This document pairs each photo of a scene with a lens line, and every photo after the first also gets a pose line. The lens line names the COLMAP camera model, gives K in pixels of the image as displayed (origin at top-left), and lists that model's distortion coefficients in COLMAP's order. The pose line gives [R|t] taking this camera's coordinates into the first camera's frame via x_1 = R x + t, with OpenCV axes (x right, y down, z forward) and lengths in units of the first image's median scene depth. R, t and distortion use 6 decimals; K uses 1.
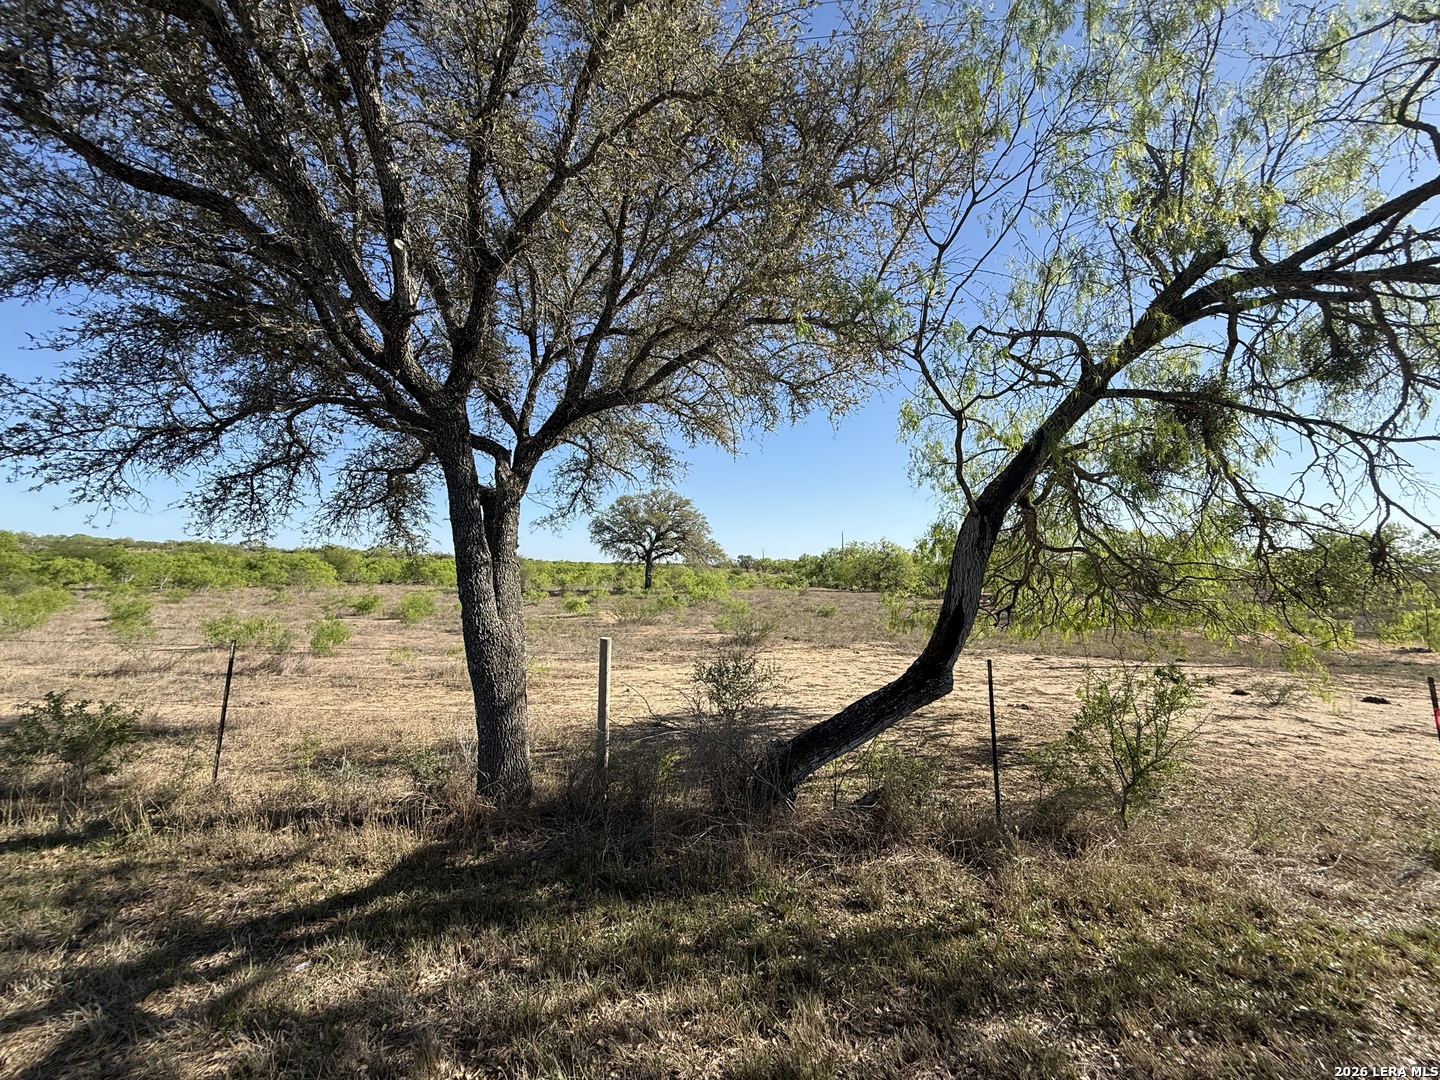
lens RADIAL K [[567.0, 0, 725.1], [0, 567.0, 534.4], [0, 0, 1]] dist [-0.000025, 0.000085]
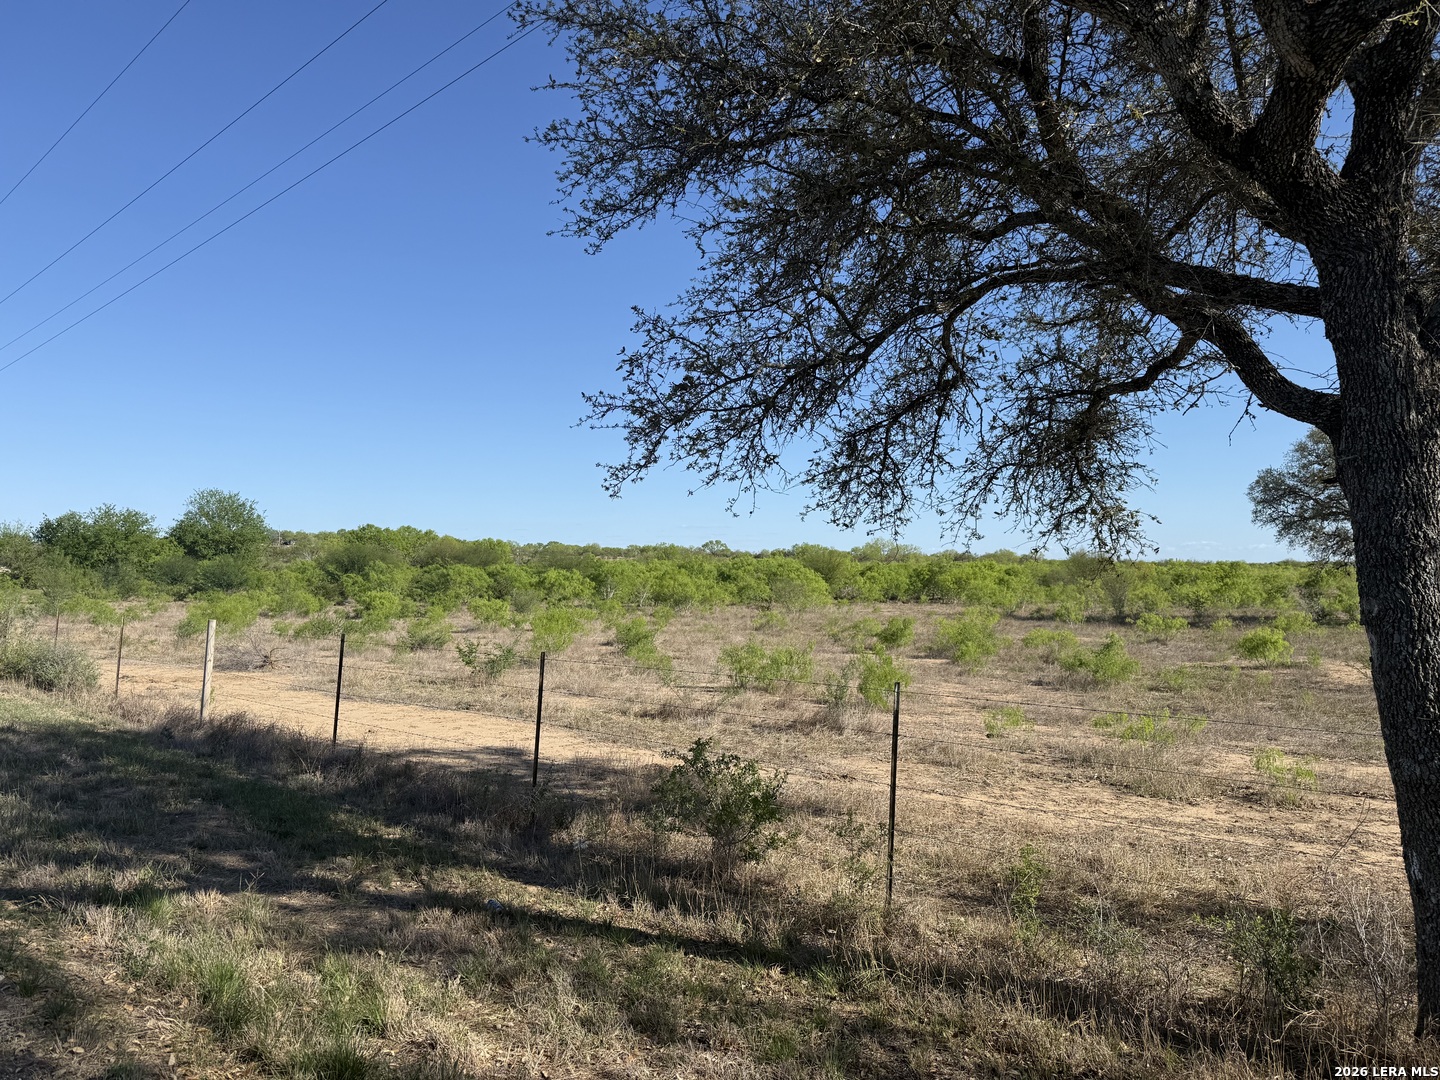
lens RADIAL K [[1001.8, 0, 715.6], [0, 1001.8, 544.2], [0, 0, 1]] dist [0.002163, -0.001409]
pose [[0.768460, -0.031988, -0.639098, -0.136448], [0.050186, 0.998686, 0.010359, 0.003363], [0.637927, -0.040034, 0.769056, 0.006093]]
